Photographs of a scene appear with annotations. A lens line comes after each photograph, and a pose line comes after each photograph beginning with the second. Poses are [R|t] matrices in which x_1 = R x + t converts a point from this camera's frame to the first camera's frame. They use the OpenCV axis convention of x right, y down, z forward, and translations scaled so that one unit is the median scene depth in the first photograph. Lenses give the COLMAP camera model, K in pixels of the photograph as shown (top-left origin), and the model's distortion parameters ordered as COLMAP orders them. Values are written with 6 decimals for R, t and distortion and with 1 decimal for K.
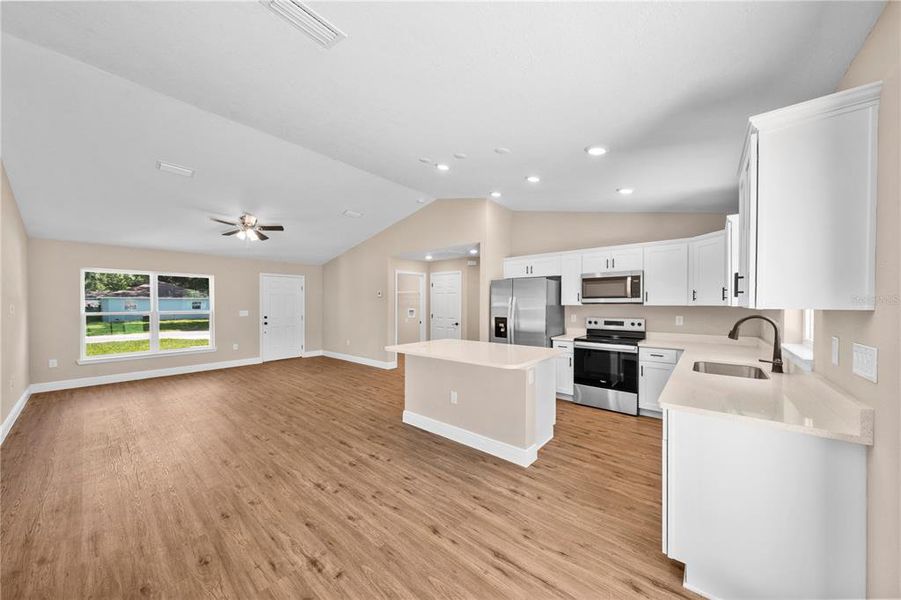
lens RADIAL K [[307.4, 0, 449.2], [0, 307.4, 294.2], [0, 0, 1]] dist [-0.000444, -0.000113]
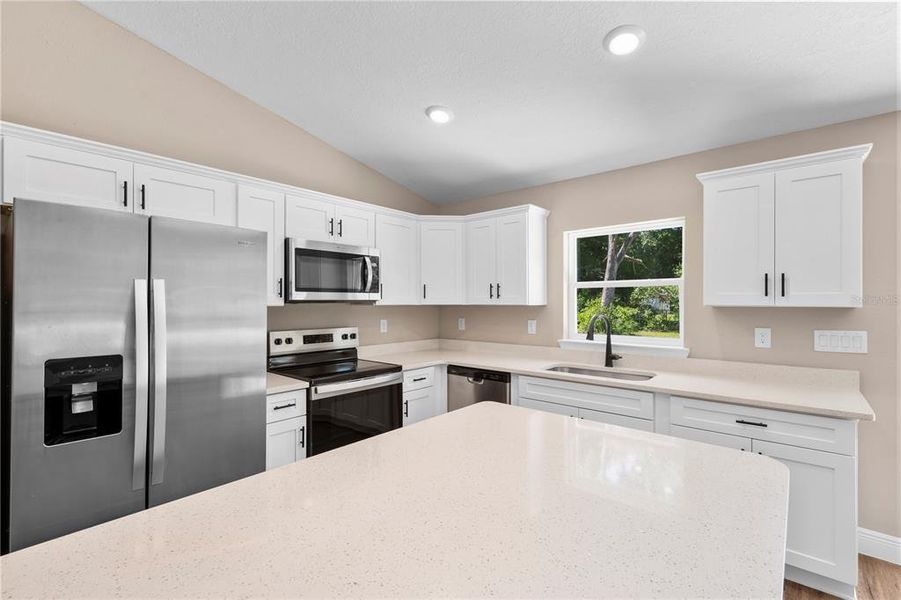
lens RADIAL K [[401.6, 0, 447.8], [0, 401.6, 300.3], [0, 0, 1]] dist [-0.000553, -0.000080]
pose [[0.016000, 0.004120, 0.999864, -0.171475], [-0.030876, 0.999517, -0.003624, 0.023606], [-0.999395, -0.030814, 0.016119, 0.786832]]
